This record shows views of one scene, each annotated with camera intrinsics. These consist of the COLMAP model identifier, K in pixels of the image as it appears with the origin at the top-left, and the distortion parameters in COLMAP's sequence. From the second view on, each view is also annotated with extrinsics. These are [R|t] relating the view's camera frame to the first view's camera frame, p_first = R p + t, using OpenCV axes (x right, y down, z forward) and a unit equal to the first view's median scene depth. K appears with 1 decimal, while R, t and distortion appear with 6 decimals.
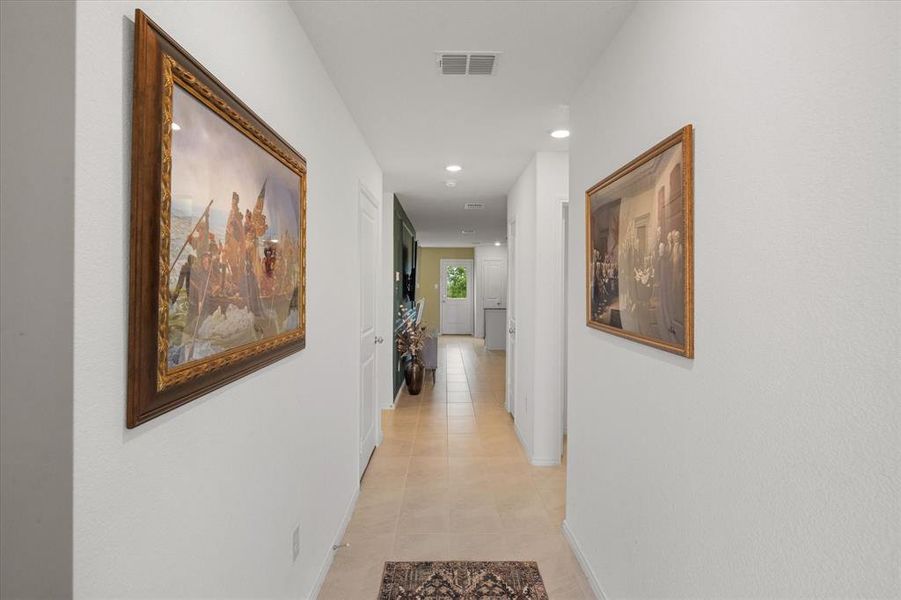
lens RADIAL K [[368.0, 0, 449.6], [0, 368.0, 286.5], [0, 0, 1]] dist [-0.000477, -0.000097]
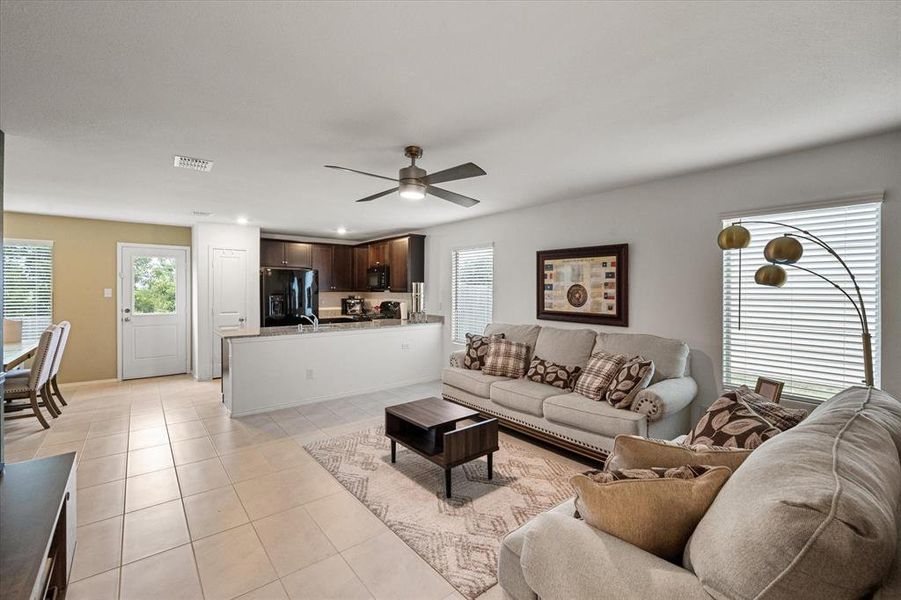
lens RADIAL K [[390.5, 0, 452.7], [0, 390.5, 291.7], [0, 0, 1]] dist [-0.001037, -0.000386]
pose [[0.789131, -0.004444, 0.614209, 0.011606], [-0.000822, 0.999965, 0.008291, -0.006682], [-0.614224, -0.007048, 0.789100, 0.239251]]
